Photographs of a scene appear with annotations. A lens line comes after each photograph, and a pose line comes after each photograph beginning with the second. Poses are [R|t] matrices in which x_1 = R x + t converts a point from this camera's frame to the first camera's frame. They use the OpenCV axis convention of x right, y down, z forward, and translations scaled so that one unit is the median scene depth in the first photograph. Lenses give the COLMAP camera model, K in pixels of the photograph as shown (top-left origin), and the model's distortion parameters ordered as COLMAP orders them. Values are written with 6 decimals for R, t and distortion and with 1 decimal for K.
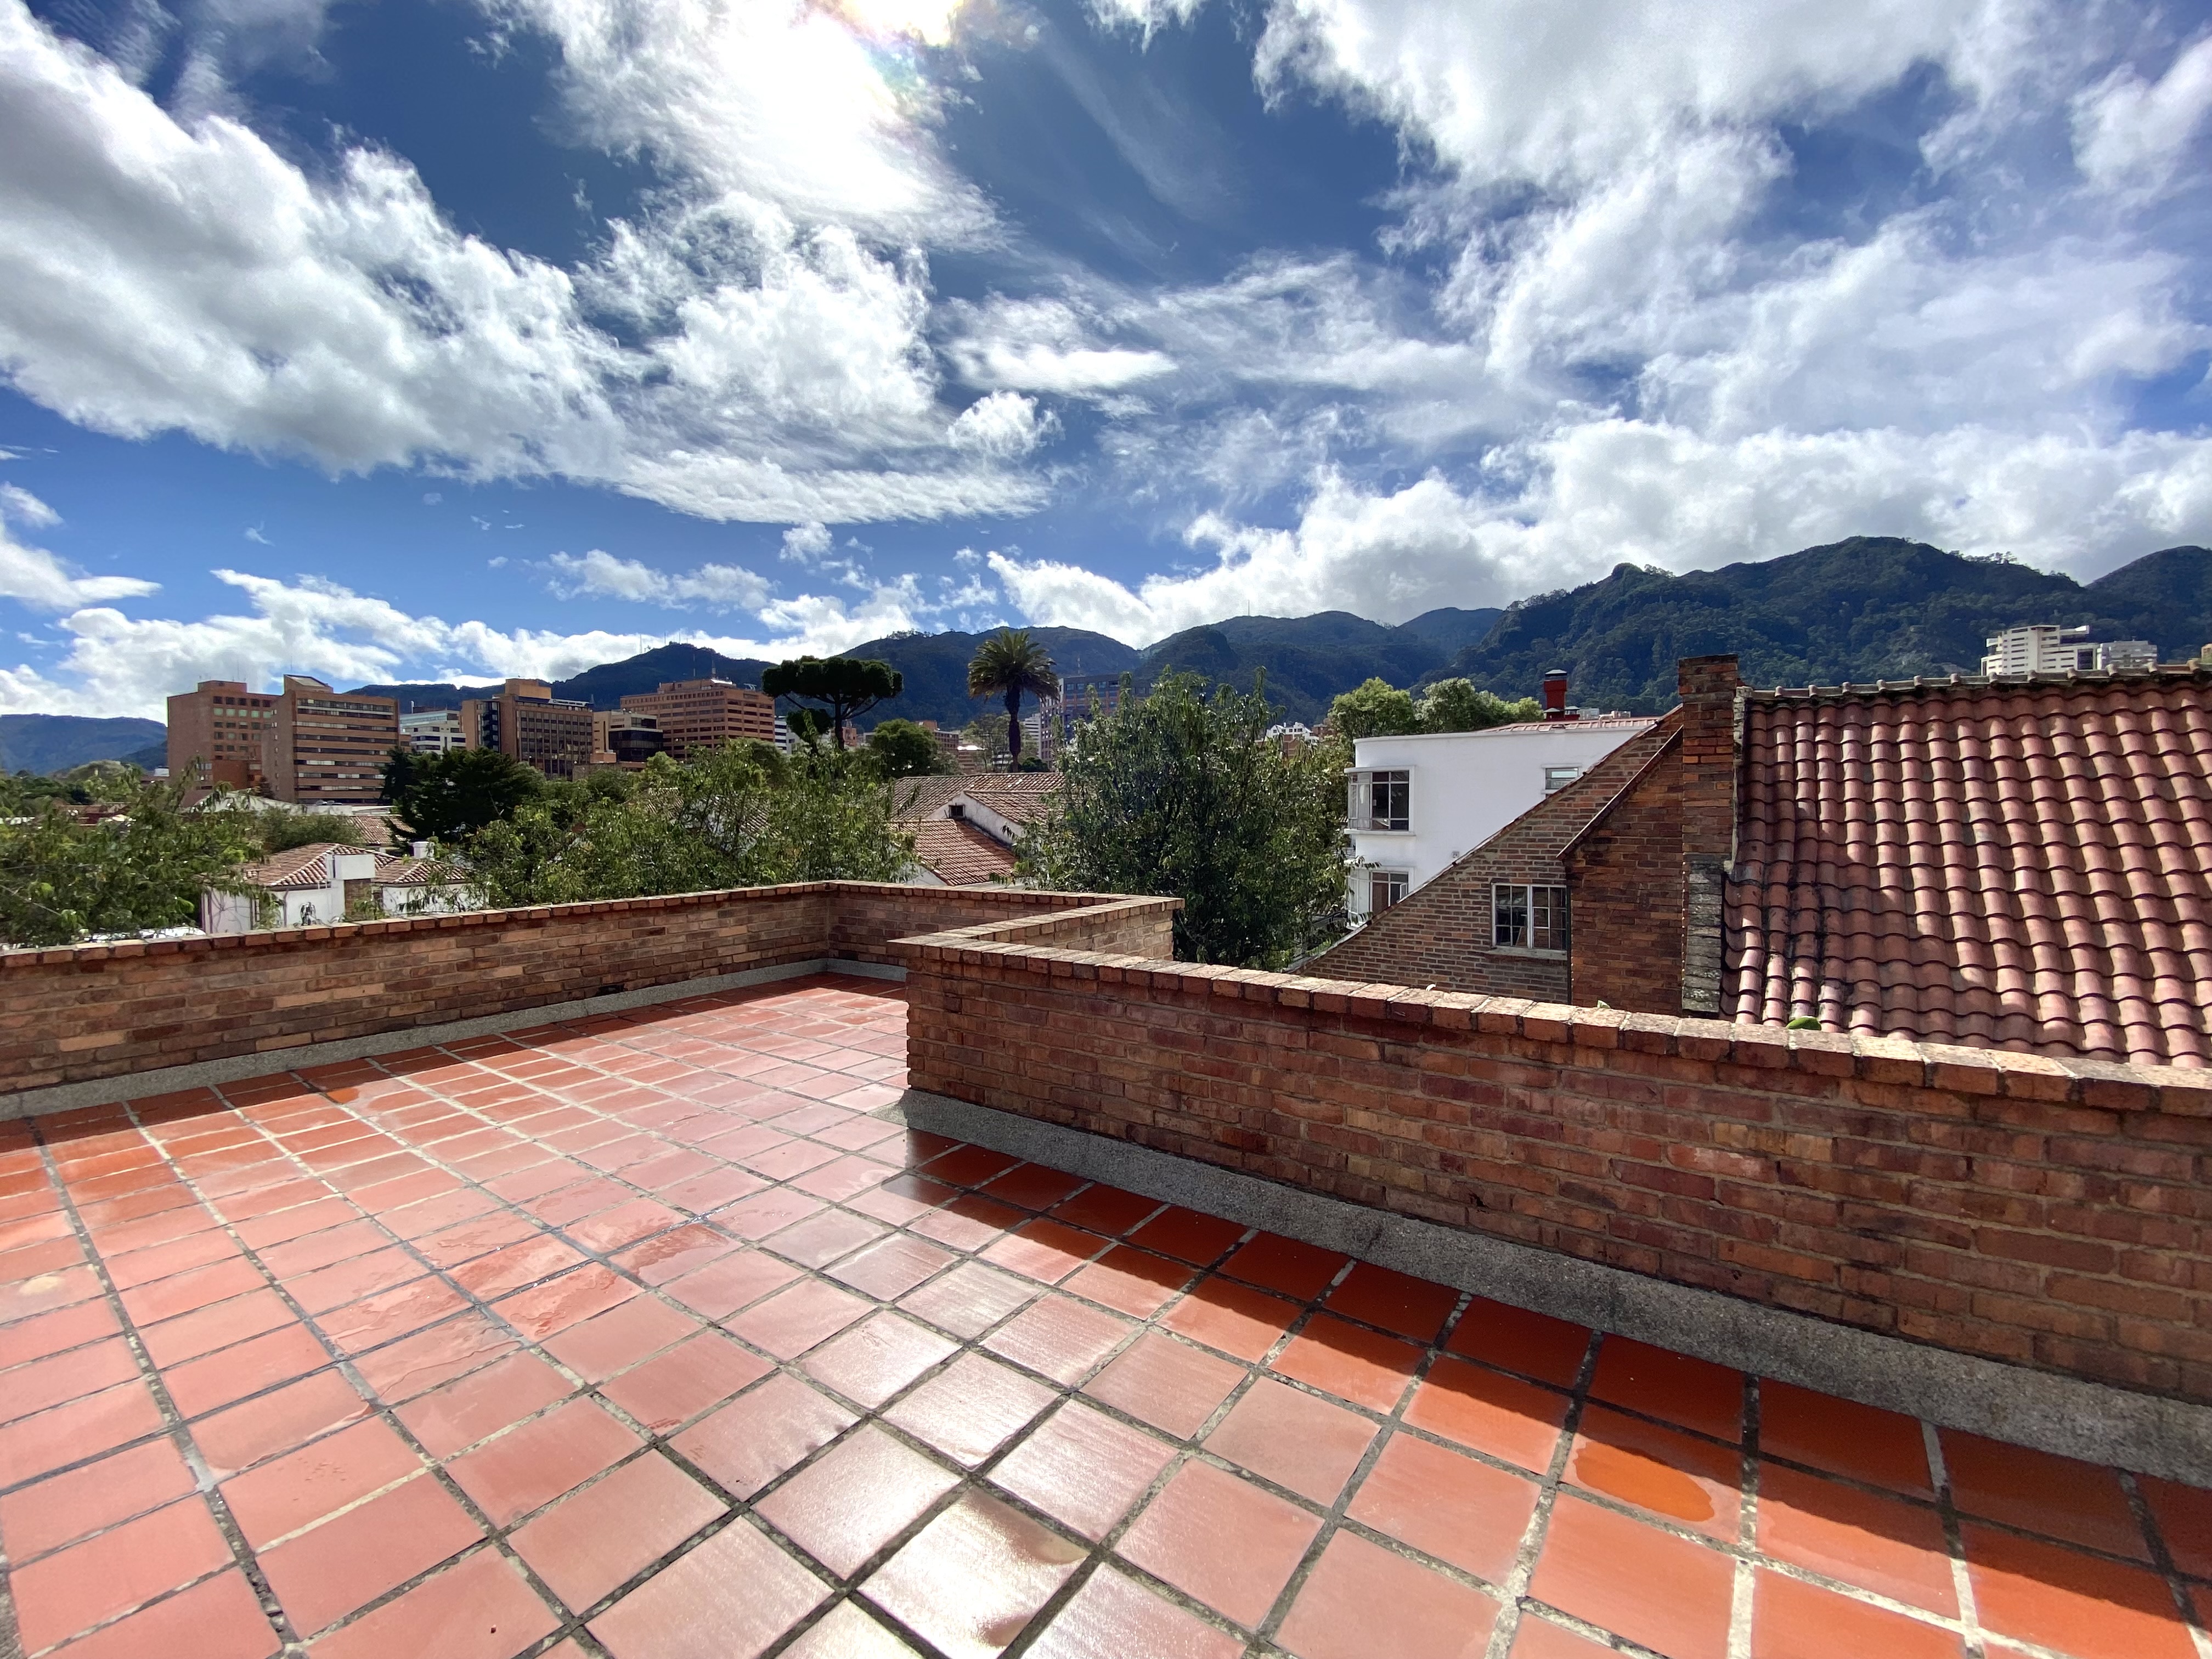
lens RADIAL K [[903.6, 0, 1093.1], [0, 903.6, 842.8], [0, 0, 1]] dist [-0.002569, -0.002720]
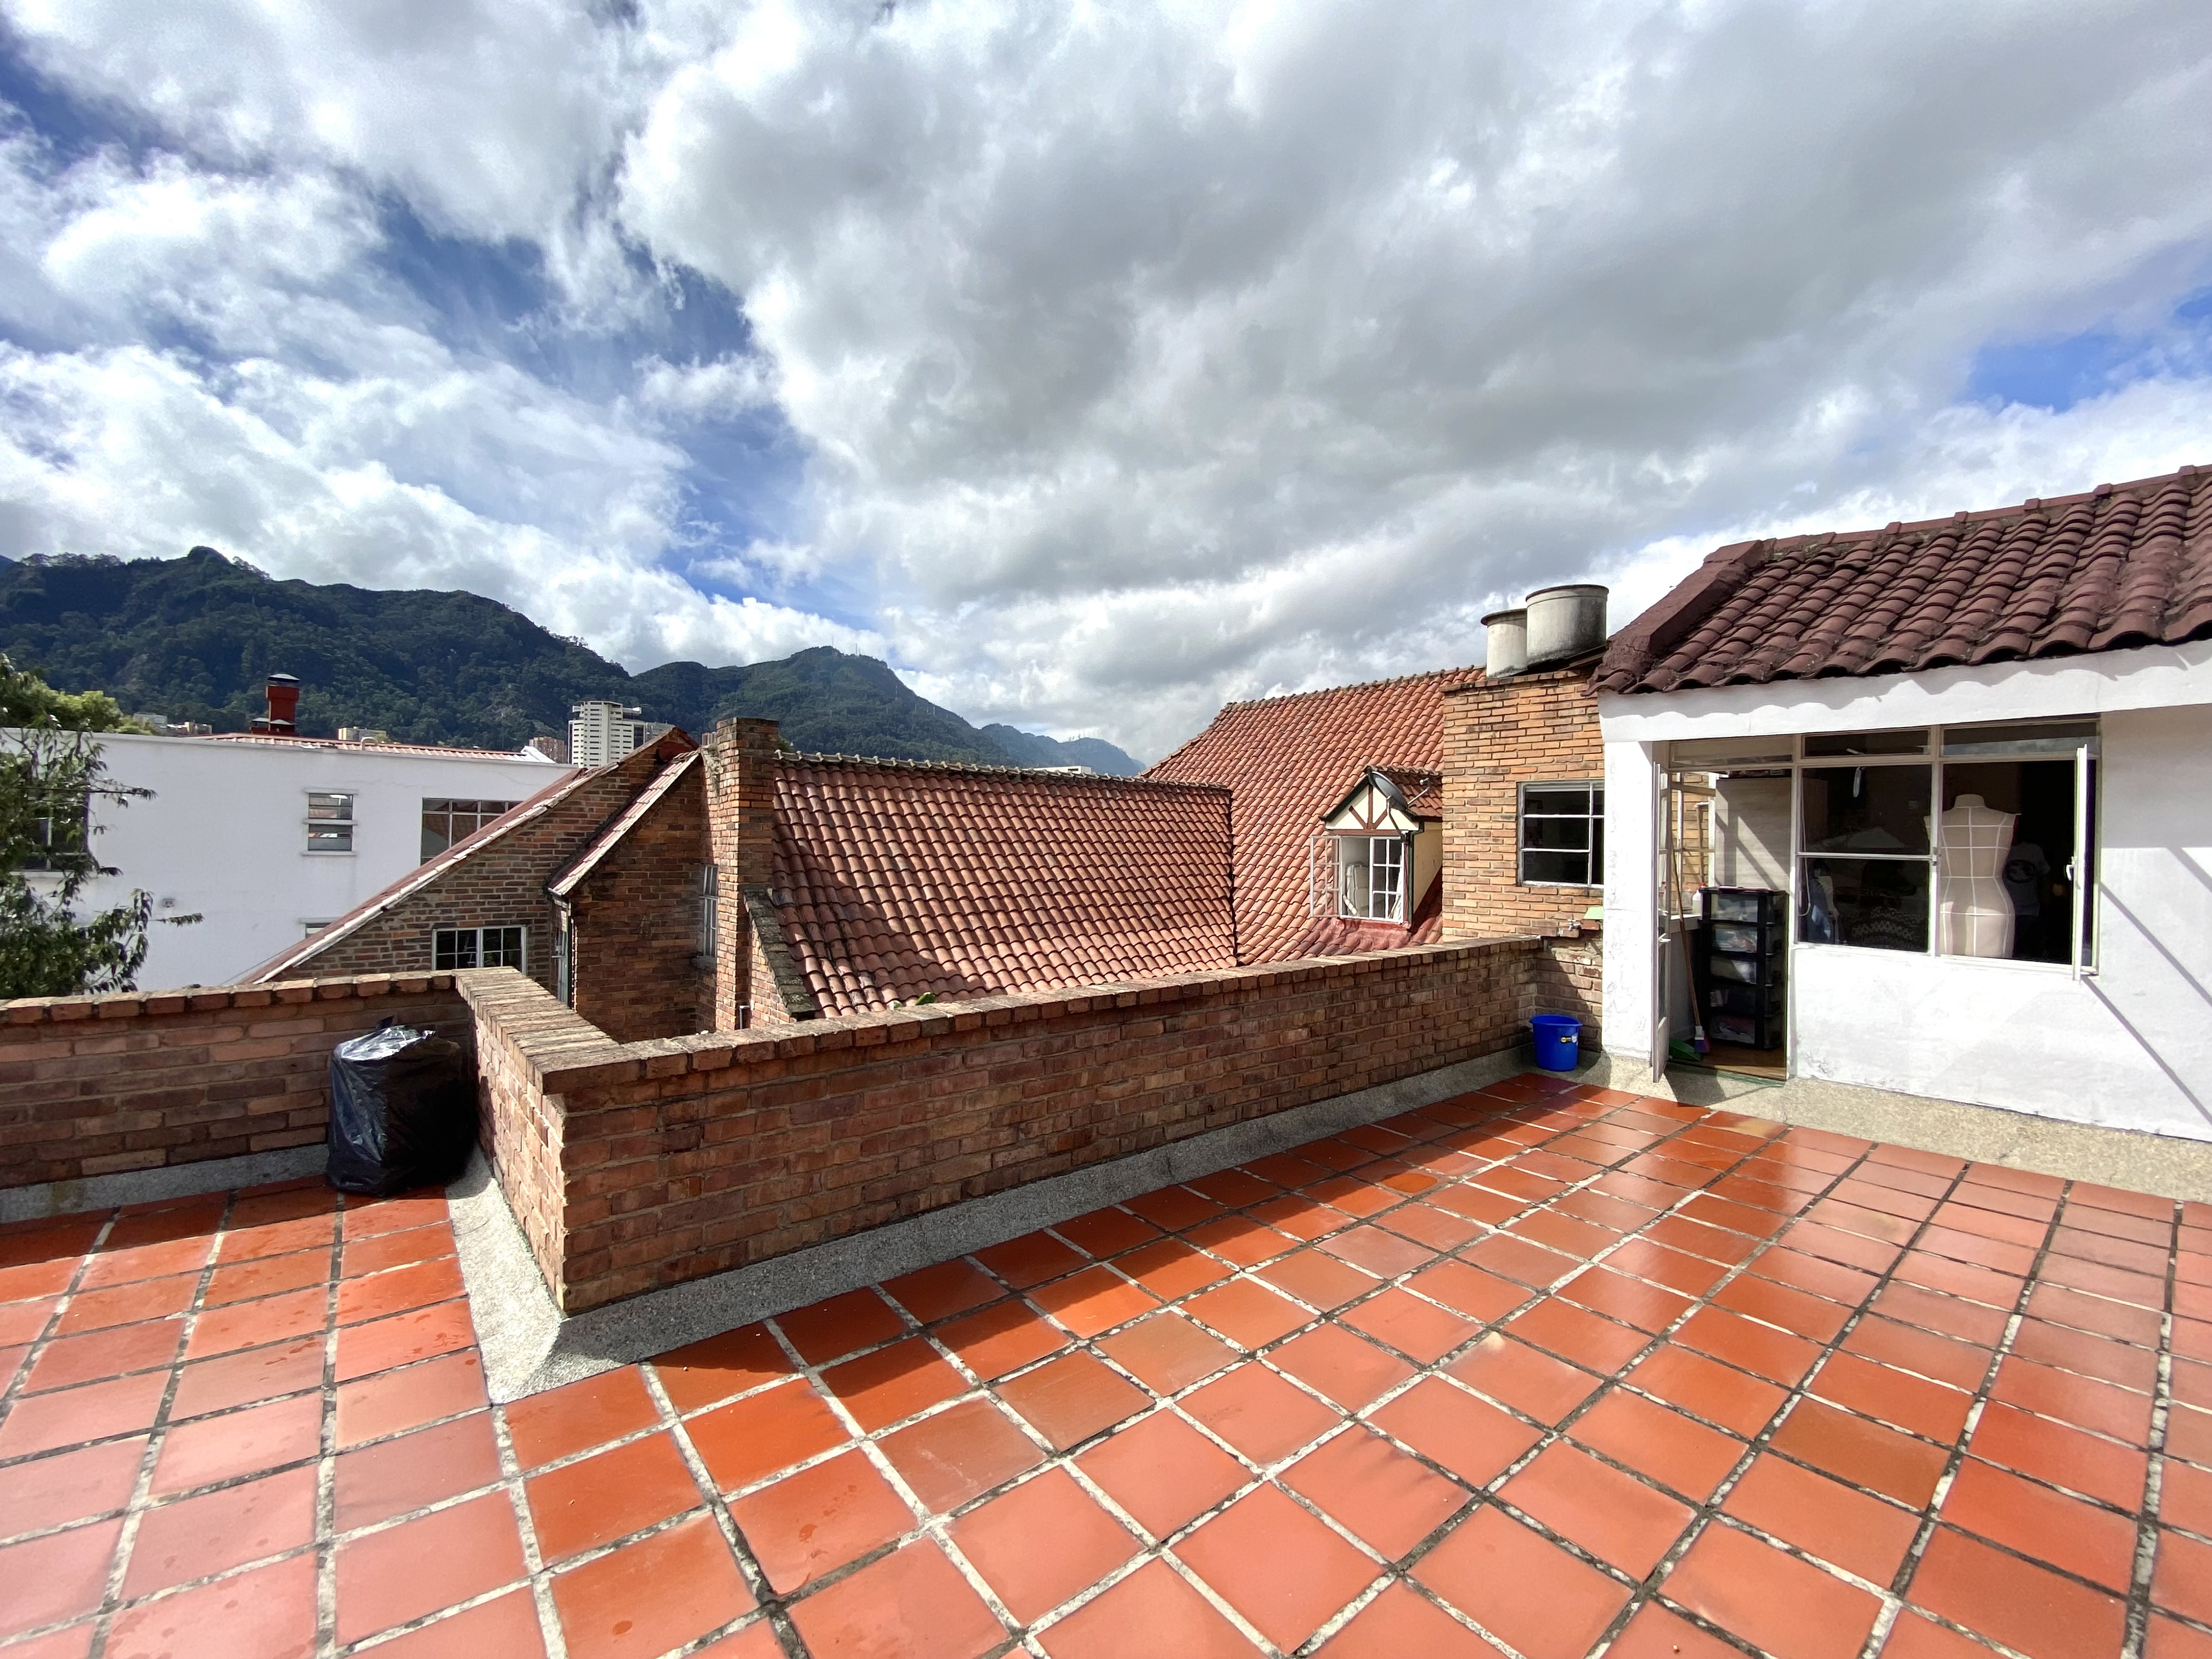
lens RADIAL K [[903.6, 0, 1104.0], [0, 903.6, 826.1], [0, 0, 1]] dist [-0.002569, -0.002720]
pose [[0.249267, 0.026341, 0.968077, -0.407385], [0.028898, 0.998983, -0.034623, -0.009766], [-0.968004, 0.036606, 0.248252, 0.296190]]
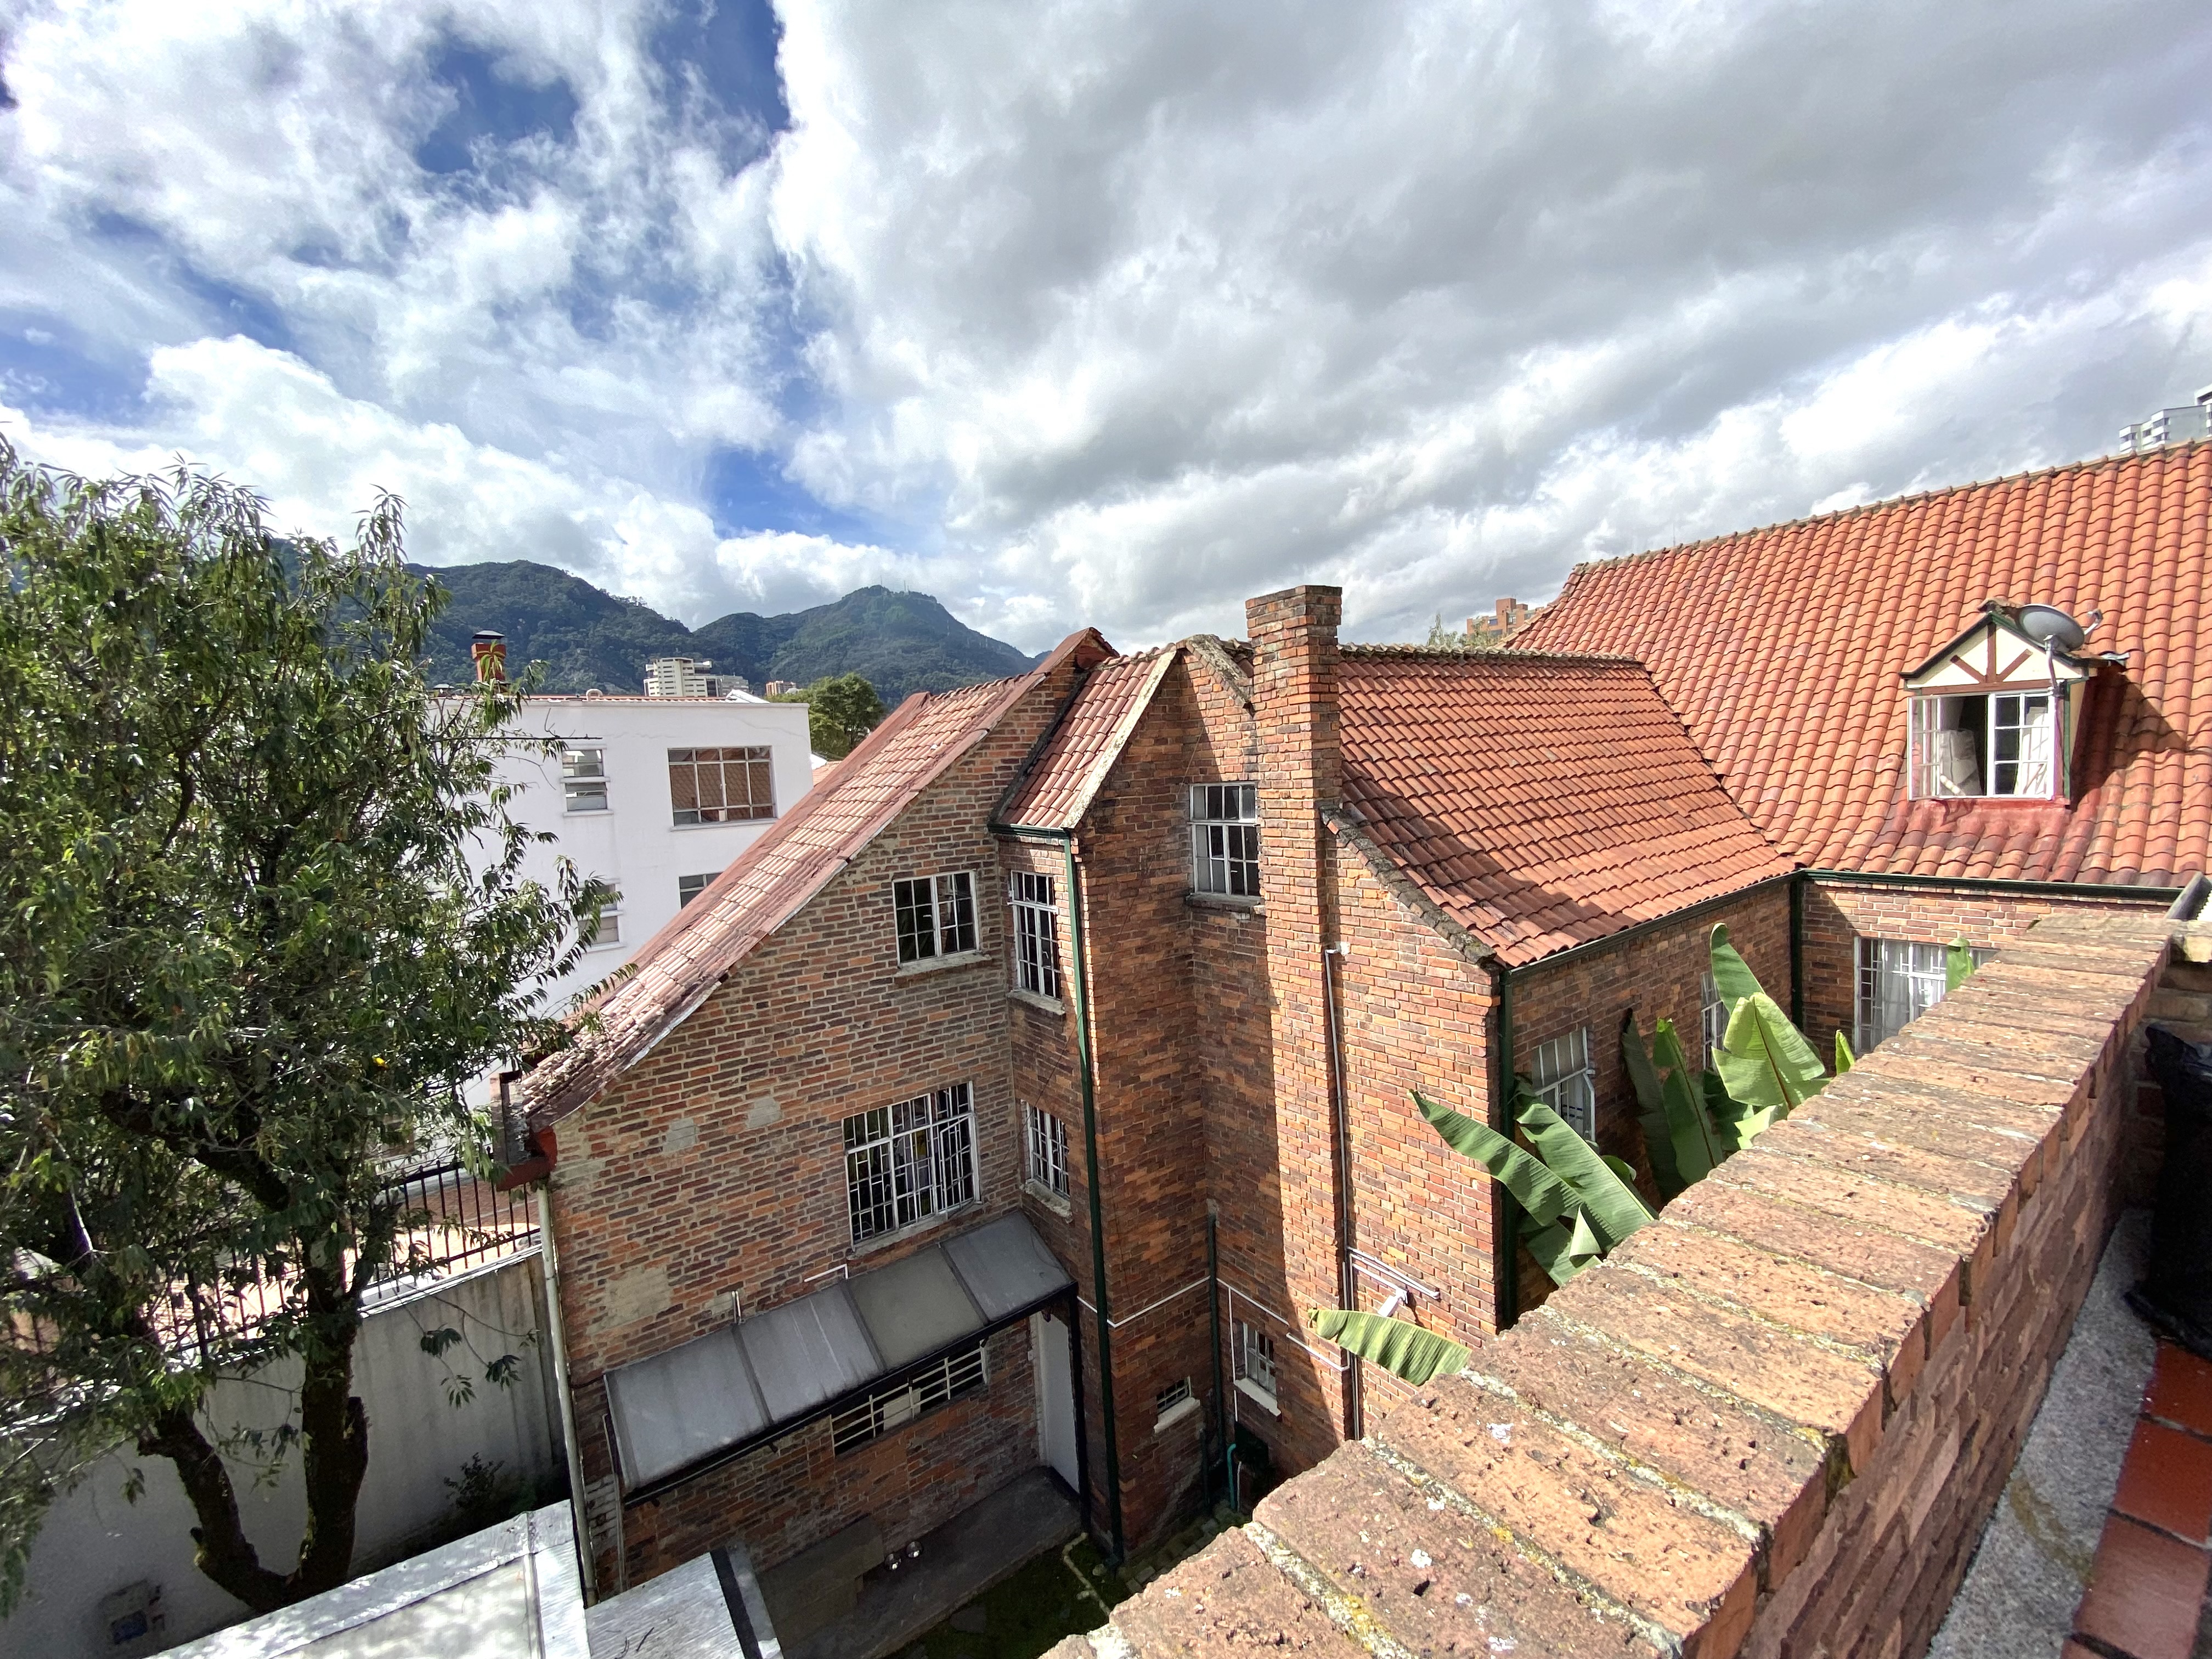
lens RADIAL K [[903.6, 0, 1094.3], [0, 903.6, 843.0], [0, 0, 1]] dist [-0.002569, -0.002720]
pose [[0.323196, -0.093286, 0.941723, -0.338100], [0.098453, 0.993044, 0.064581, -0.029869], [-0.941197, 0.071843, 0.330132, 1.064067]]
